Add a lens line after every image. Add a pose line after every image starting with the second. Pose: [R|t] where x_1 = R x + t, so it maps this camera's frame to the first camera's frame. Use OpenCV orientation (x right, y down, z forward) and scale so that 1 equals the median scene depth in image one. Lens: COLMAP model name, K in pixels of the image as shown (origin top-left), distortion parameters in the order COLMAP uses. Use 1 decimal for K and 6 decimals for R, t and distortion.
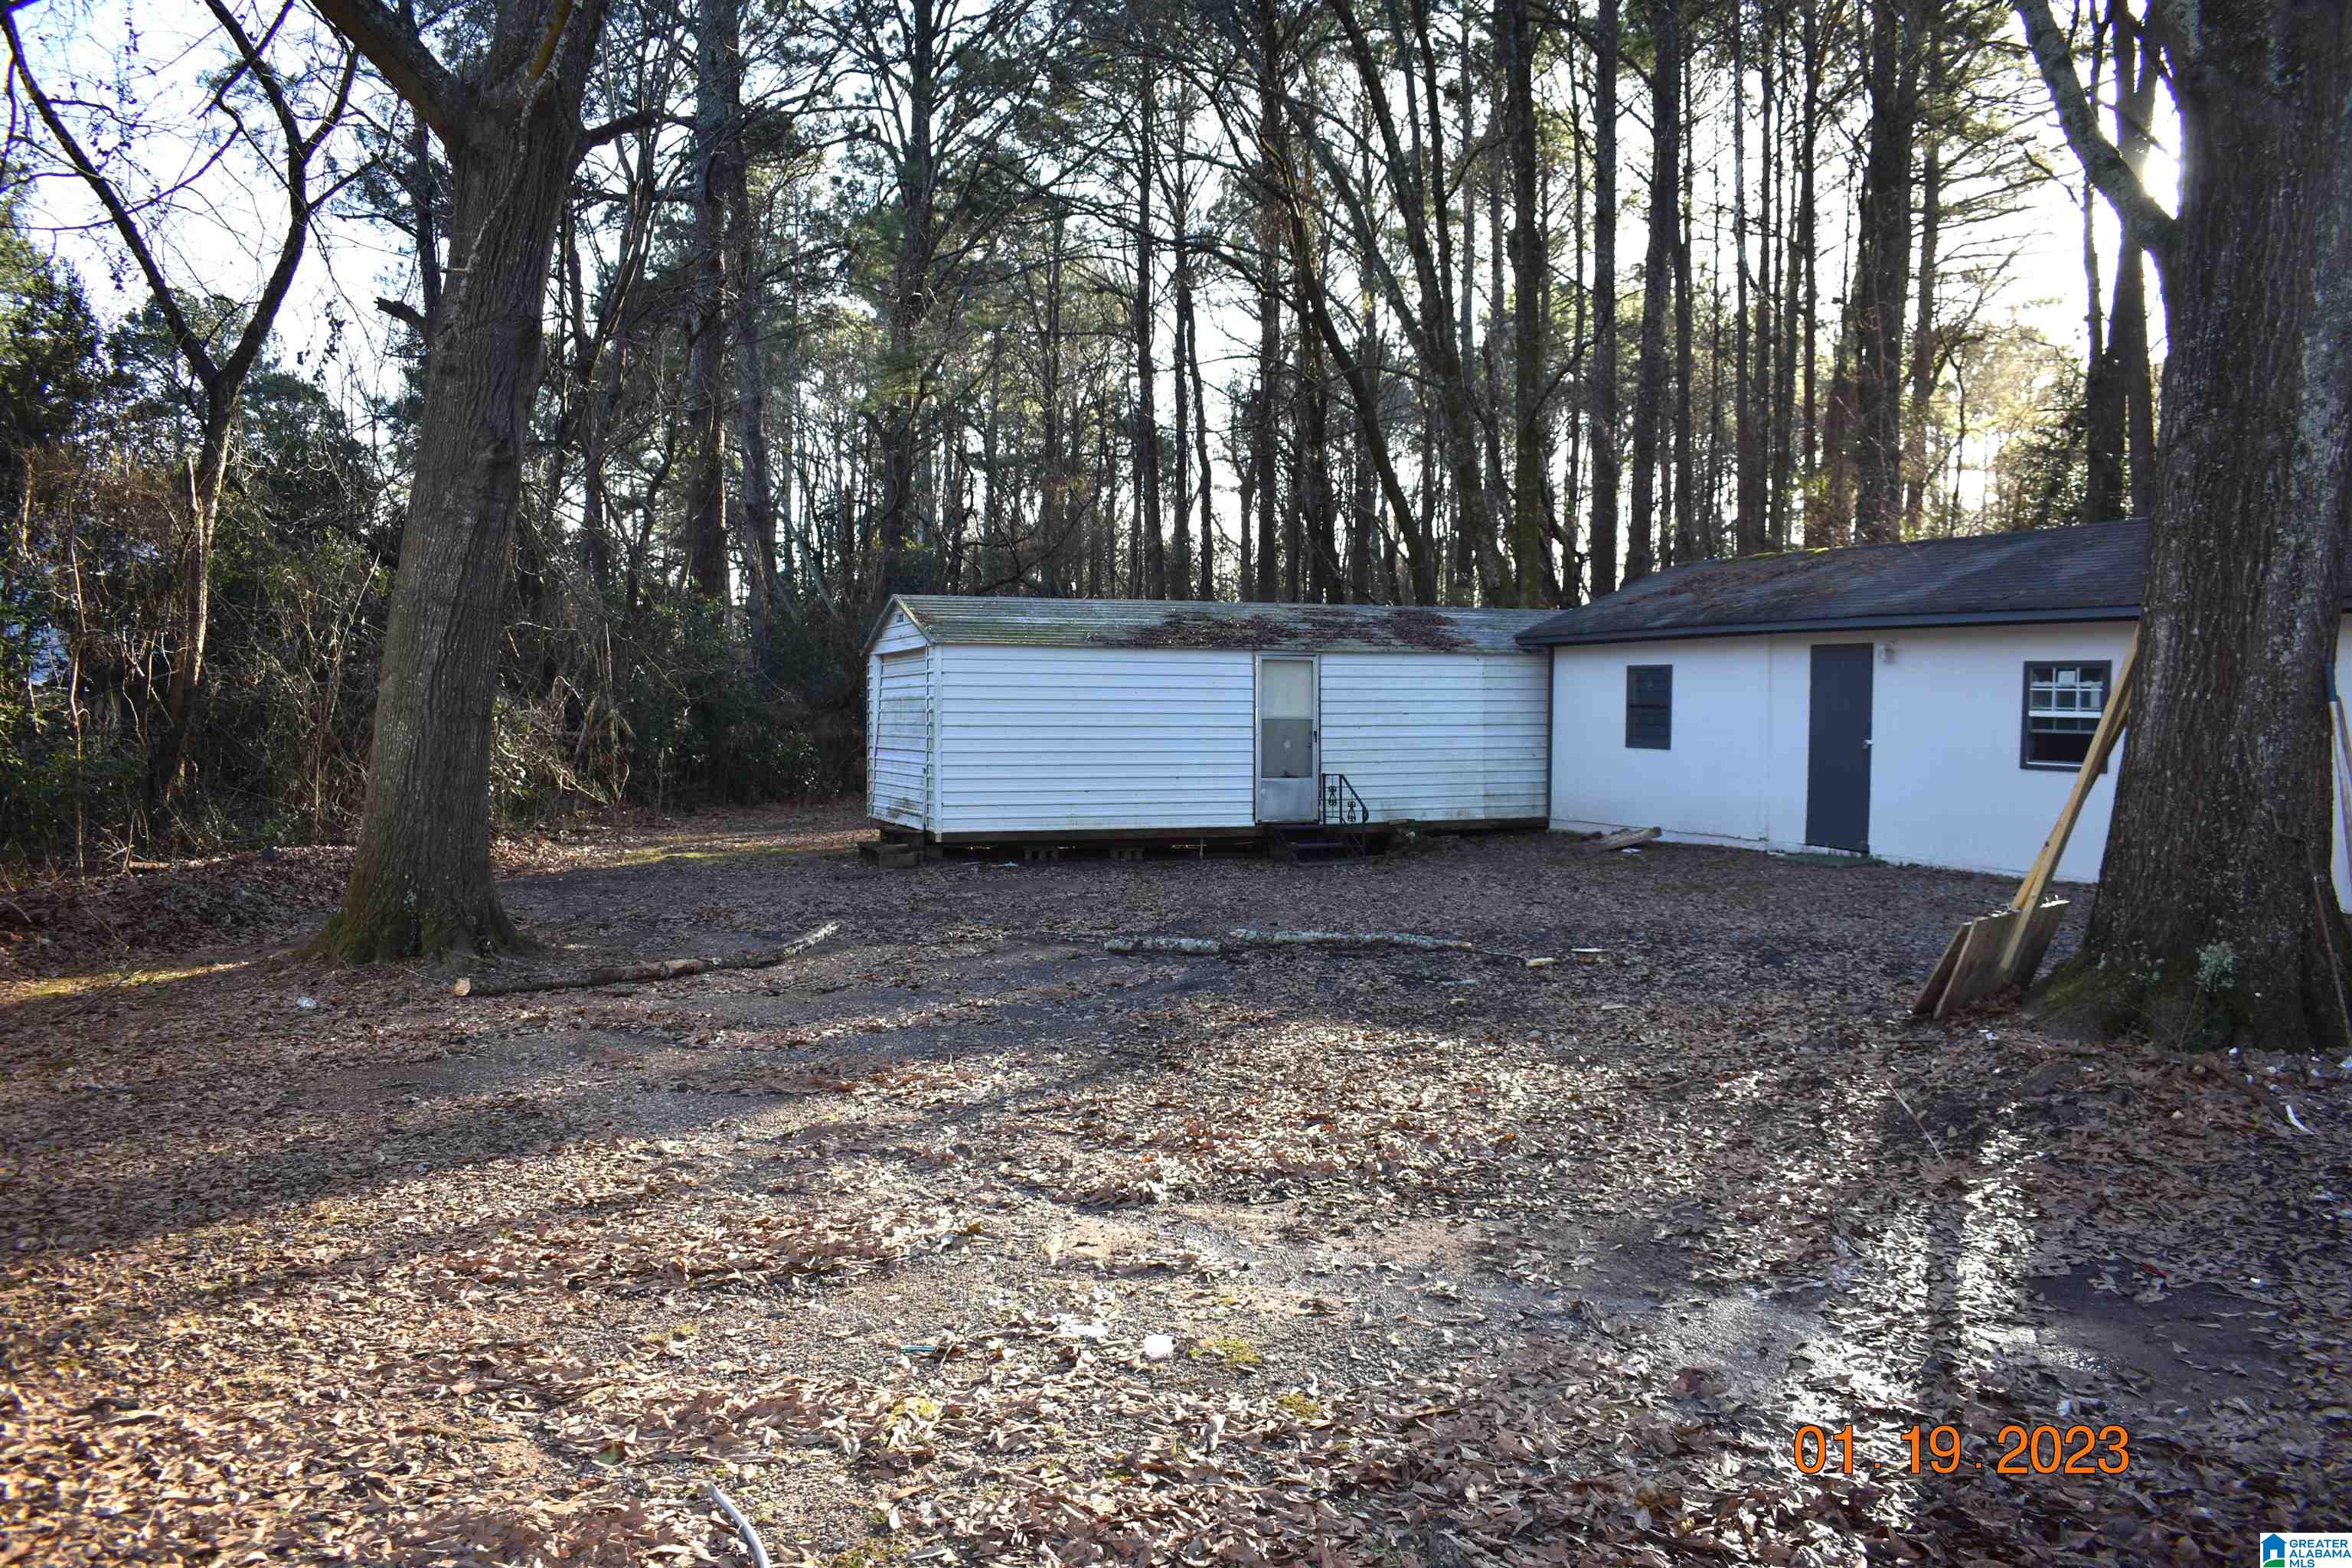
lens RADIAL K [[1825.5, 0, 1176.4], [0, 1825.5, 783.3], [0, 0, 1]] dist [-0.085571, 0.005227]
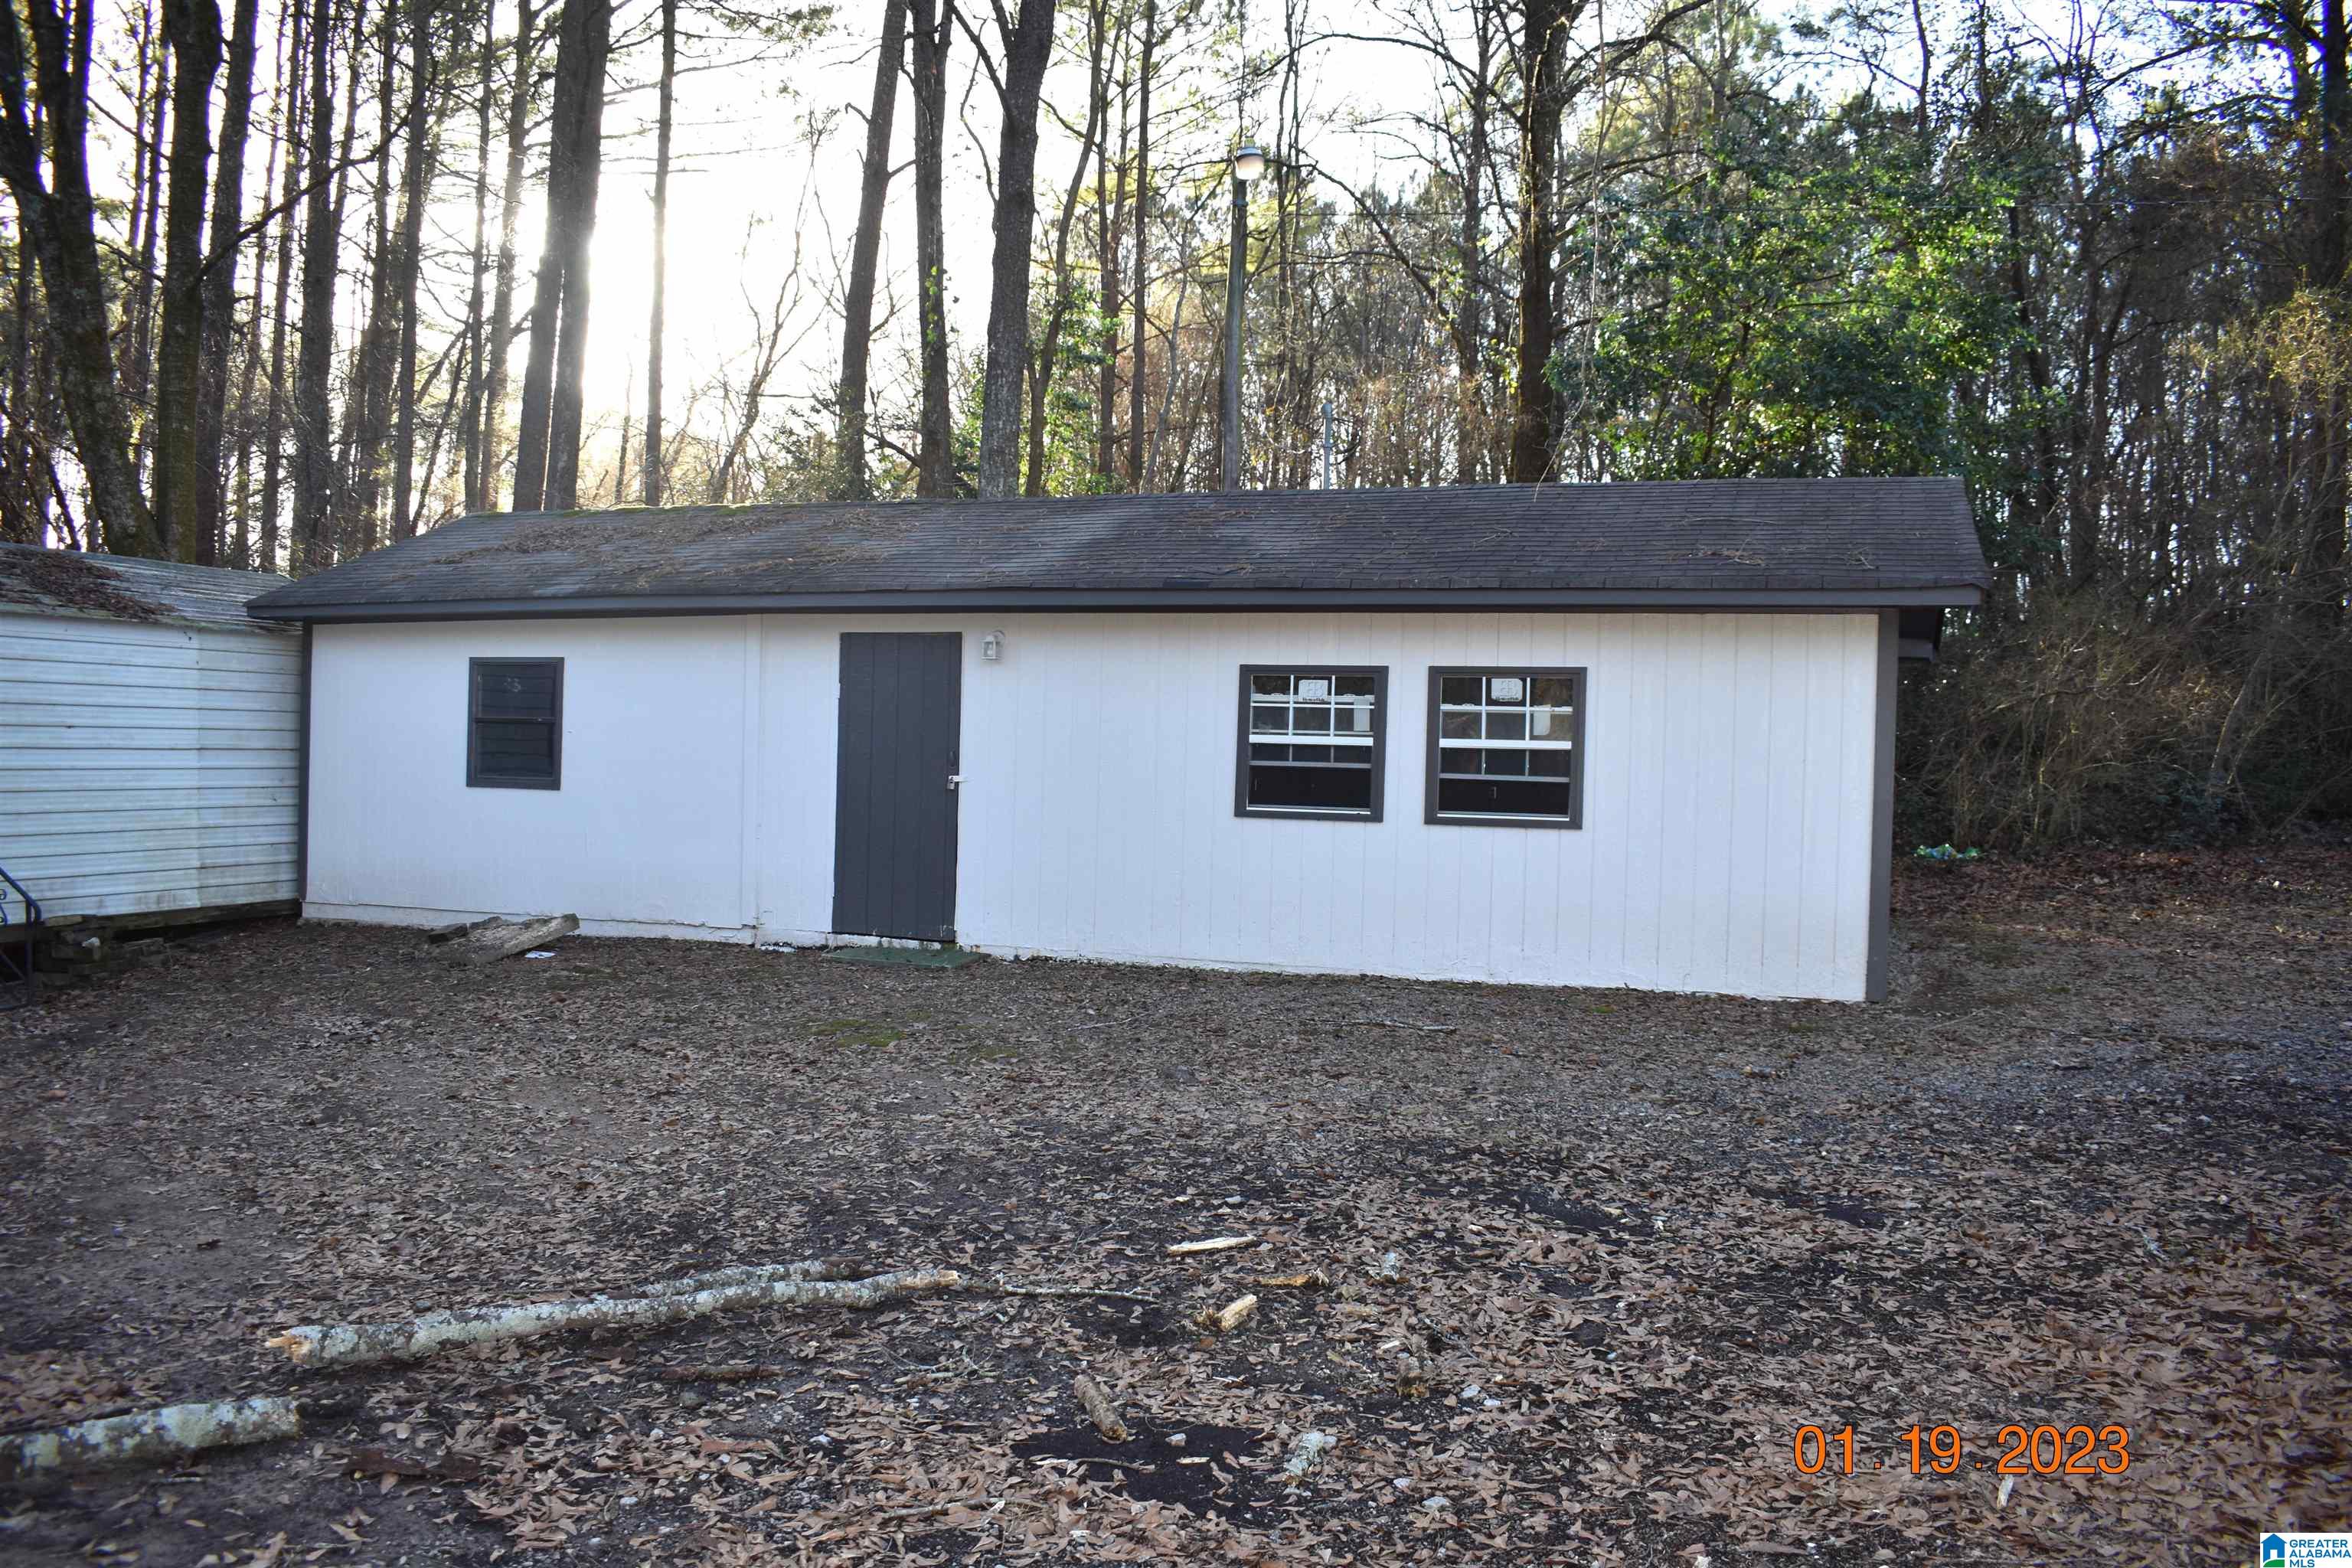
lens RADIAL K [[1825.5, 0, 1176.0], [0, 1825.5, 778.1], [0, 0, 1]] dist [-0.085571, 0.005227]
pose [[0.654860, 0.004873, 0.755734, -0.071357], [0.014467, 0.999715, -0.018983, -0.008086], [-0.755611, 0.023364, 0.654603, 0.445005]]
